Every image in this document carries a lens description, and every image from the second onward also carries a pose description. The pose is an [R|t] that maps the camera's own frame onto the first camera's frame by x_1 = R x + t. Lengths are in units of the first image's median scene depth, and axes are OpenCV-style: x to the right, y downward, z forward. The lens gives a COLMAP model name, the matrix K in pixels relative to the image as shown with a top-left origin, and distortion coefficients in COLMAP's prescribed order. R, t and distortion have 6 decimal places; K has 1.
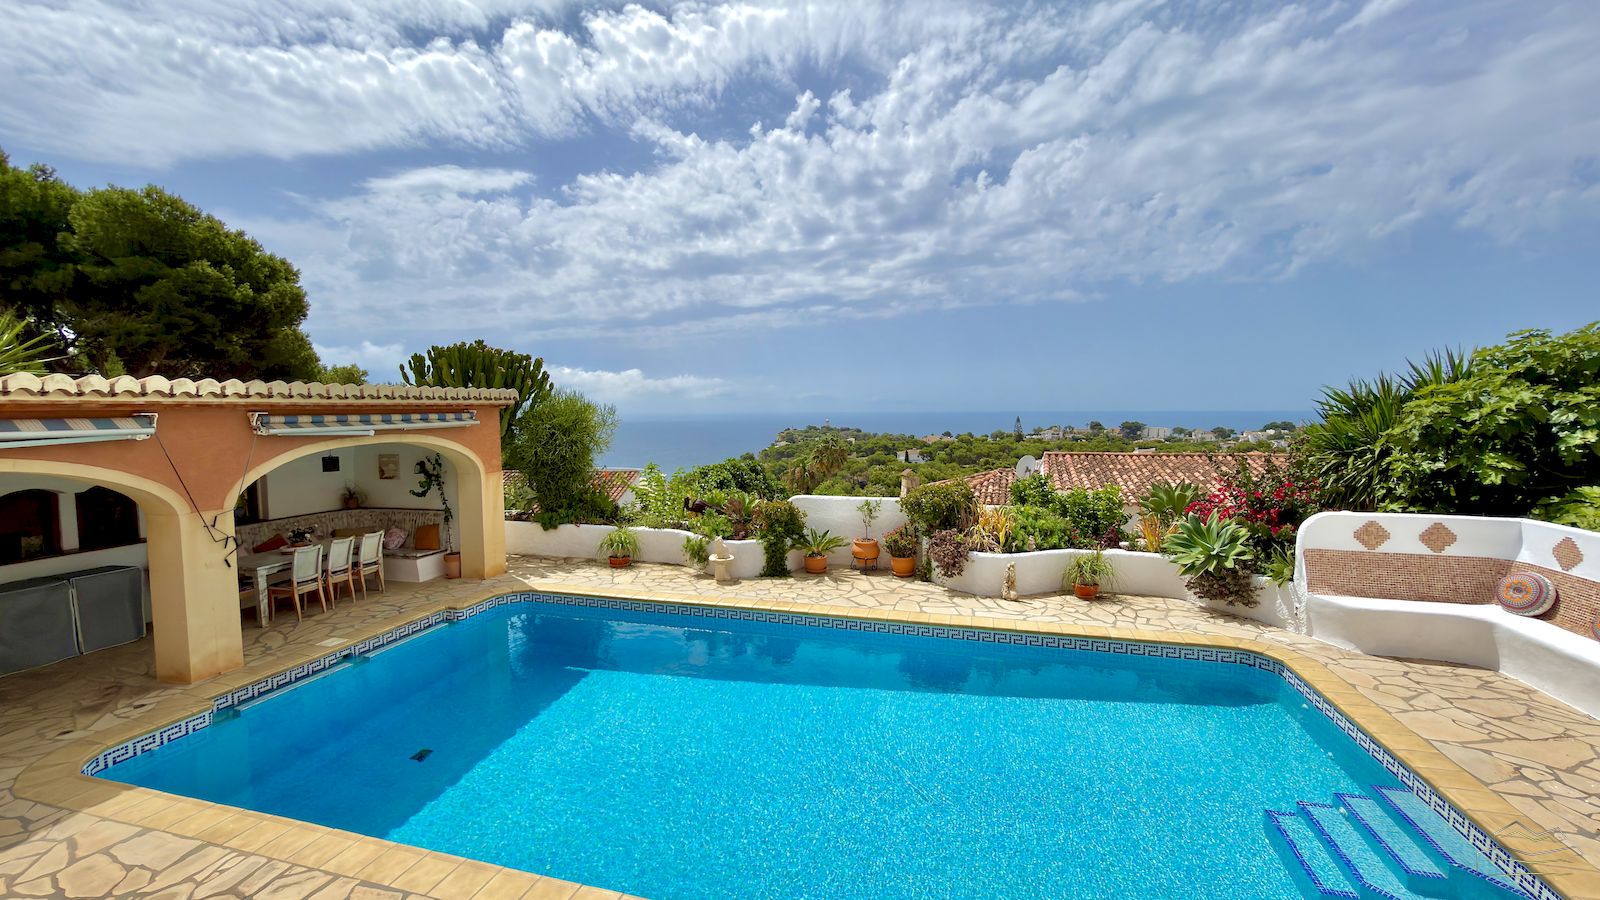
lens RADIAL K [[640.2, 0, 799.1], [0, 640.2, 449.5], [0, 0, 1]] dist [0.000938, 0.000104]
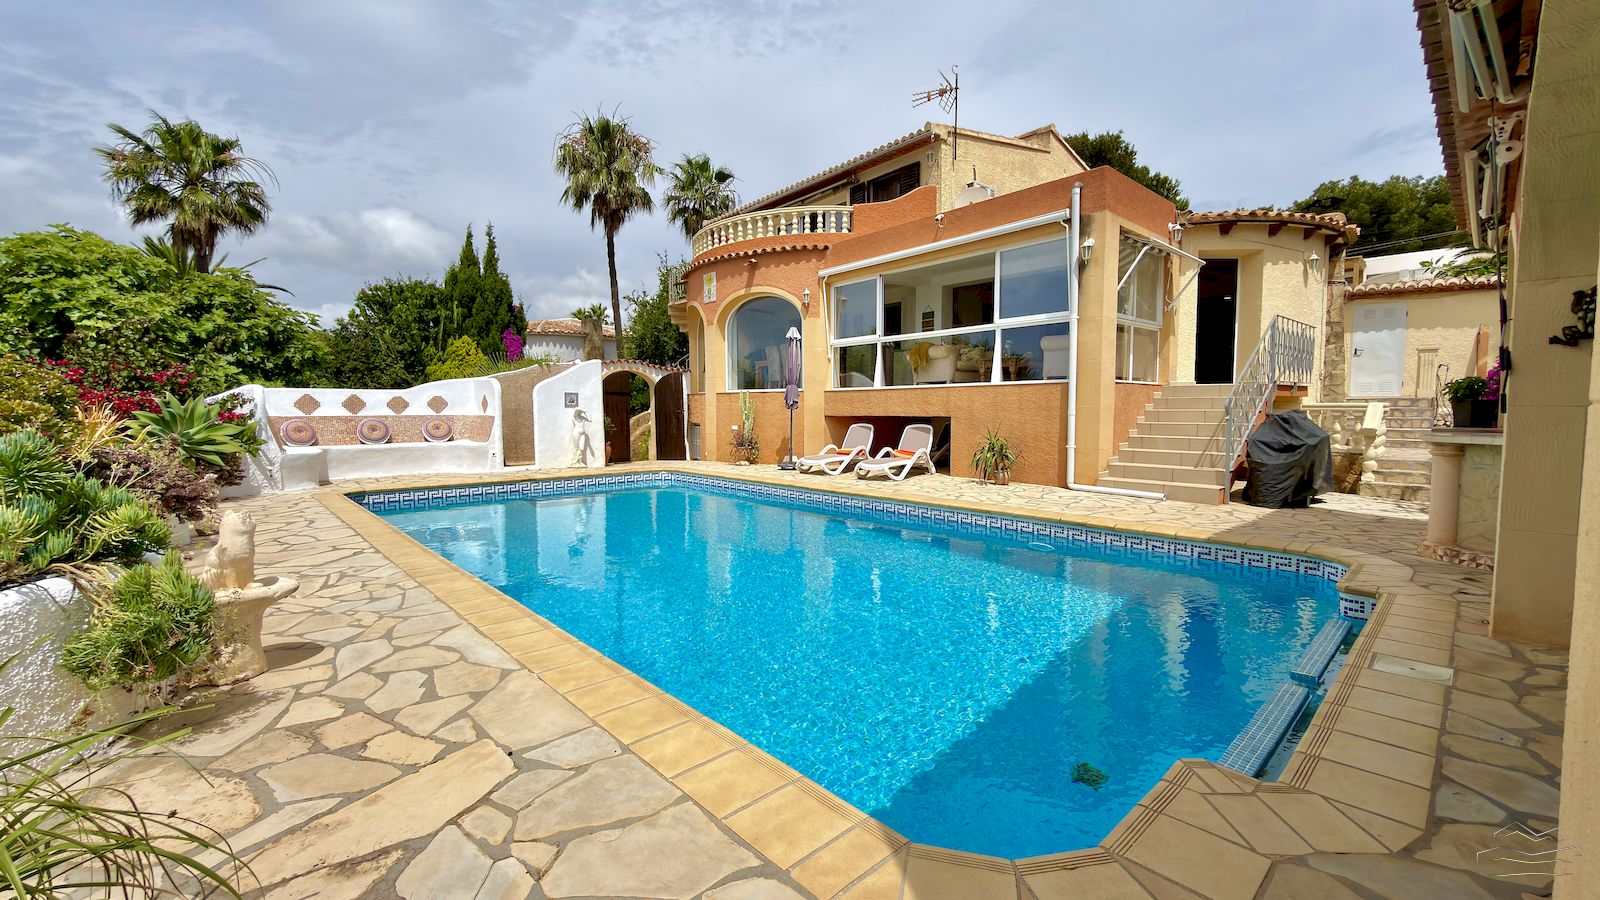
lens RADIAL K [[640.2, 0, 799.1], [0, 640.2, 449.5], [0, 0, 1]] dist [0.000938, 0.000104]
pose [[-0.855974, -0.078714, 0.510992, -0.681258], [-0.088039, 0.996099, 0.005965, 0.133078], [-0.509468, -0.039882, -0.859565, 1.667040]]
